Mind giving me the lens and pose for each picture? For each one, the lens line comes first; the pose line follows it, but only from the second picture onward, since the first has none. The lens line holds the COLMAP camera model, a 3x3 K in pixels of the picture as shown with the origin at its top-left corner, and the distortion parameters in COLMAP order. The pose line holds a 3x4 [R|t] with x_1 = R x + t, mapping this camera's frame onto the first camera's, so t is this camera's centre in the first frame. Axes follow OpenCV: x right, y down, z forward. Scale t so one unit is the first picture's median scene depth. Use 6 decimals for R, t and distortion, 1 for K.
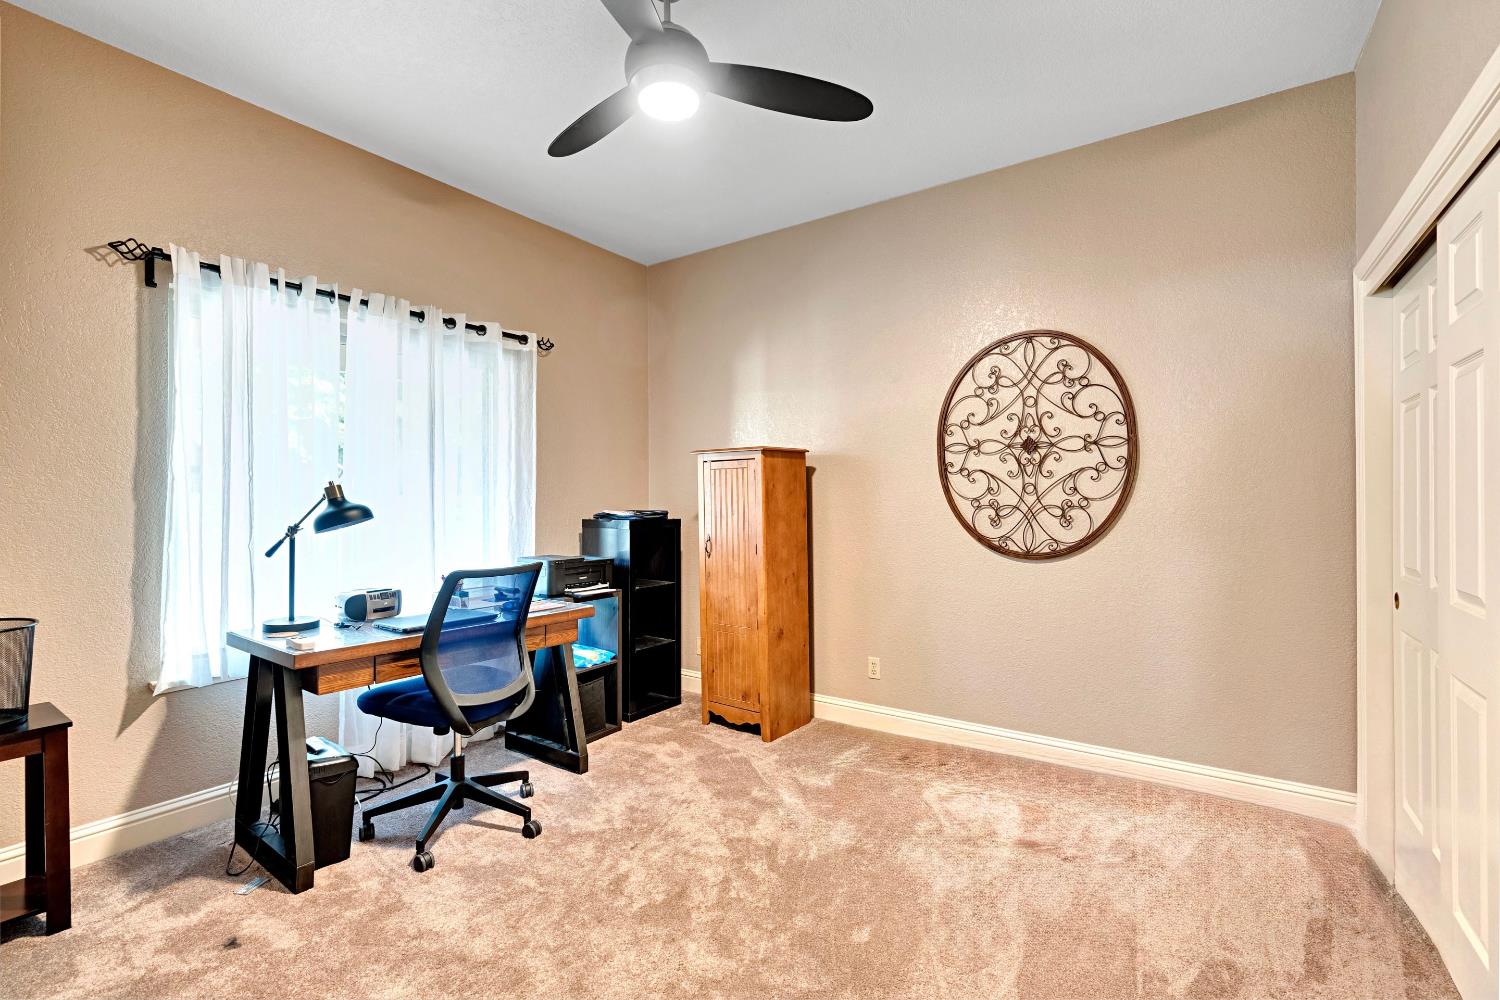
lens RADIAL K [[681.0, 0, 738.7], [0, 681.0, 507.3], [0, 0, 1]] dist [-0.013264, 0.005701]
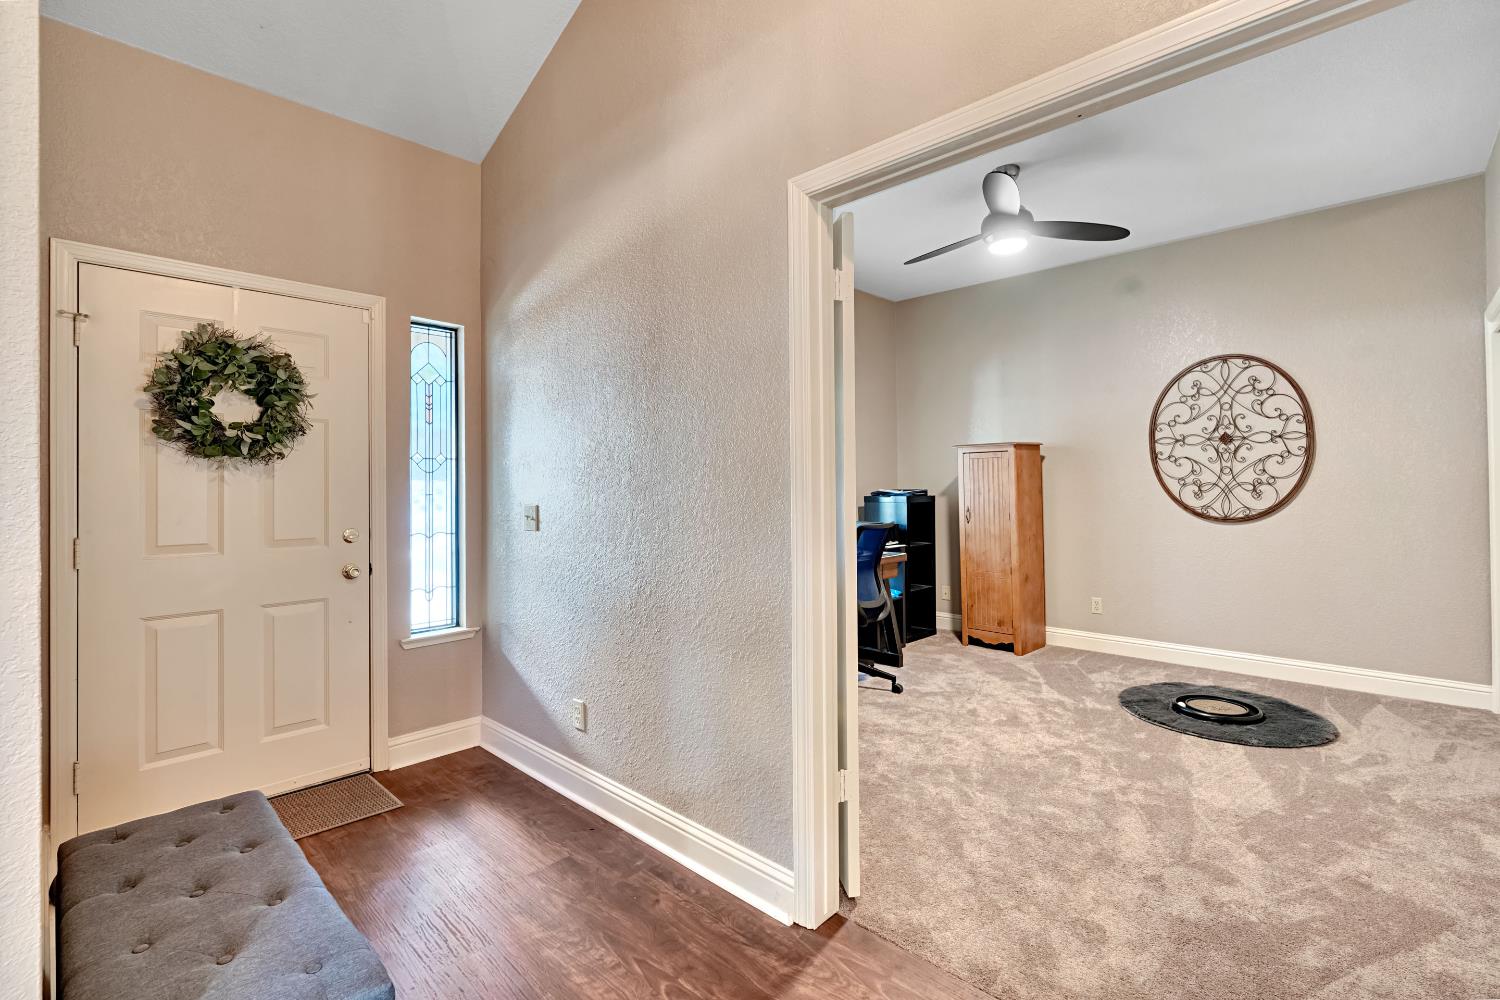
lens RADIAL K [[681.0, 0, 759.3], [0, 681.0, 485.0], [0, 0, 1]] dist [-0.013264, 0.005701]
pose [[0.988543, -0.008107, -0.150723, -0.289754], [0.007126, 0.999950, -0.007051, 0.004477], [0.150773, 0.005896, 0.988551, -0.477926]]
